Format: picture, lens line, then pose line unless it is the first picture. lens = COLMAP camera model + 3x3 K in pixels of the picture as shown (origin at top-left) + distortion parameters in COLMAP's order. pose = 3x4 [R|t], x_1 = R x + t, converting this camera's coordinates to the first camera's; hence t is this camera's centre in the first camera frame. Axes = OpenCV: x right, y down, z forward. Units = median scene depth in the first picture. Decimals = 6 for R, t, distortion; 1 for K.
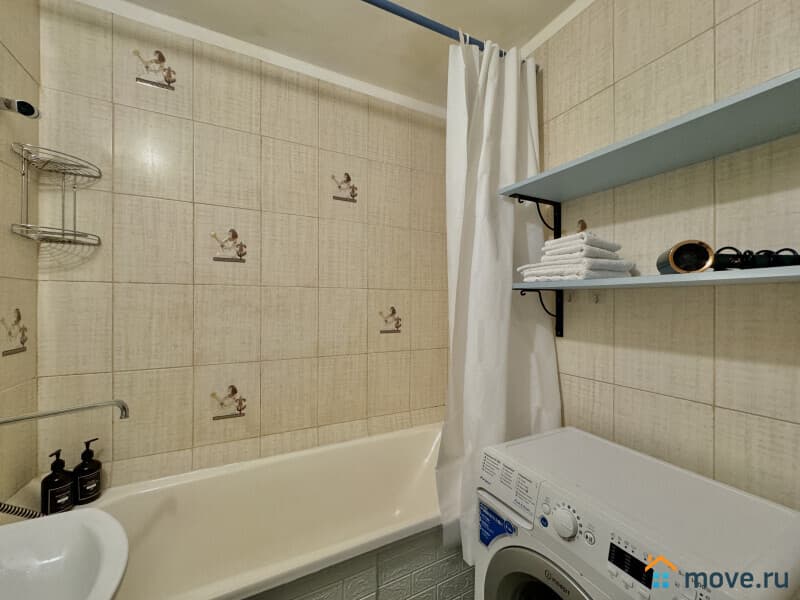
lens RADIAL K [[322.0, 0, 398.1], [0, 322.0, 304.8], [0, 0, 1]] dist [-0.000896, 0.000055]
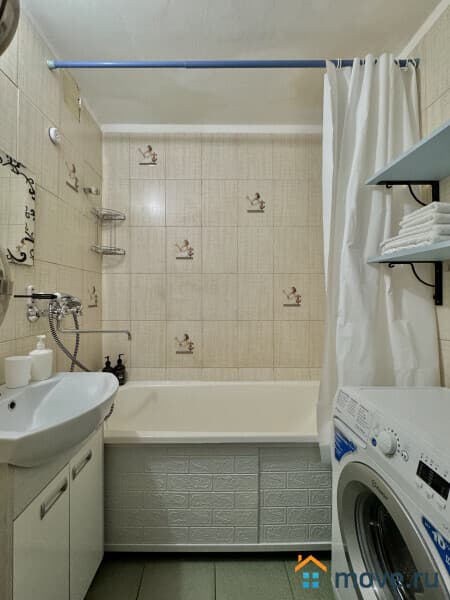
lens RADIAL K [[241.5, 0, 211.3], [0, 241.5, 296.9], [0, 0, 1]] dist [-0.000896, 0.000055]
pose [[0.893004, -0.001317, -0.450047, 0.195508], [0.000444, 0.999998, -0.002047, 0.075647], [0.450049, 0.001628, 0.893002, -0.063626]]
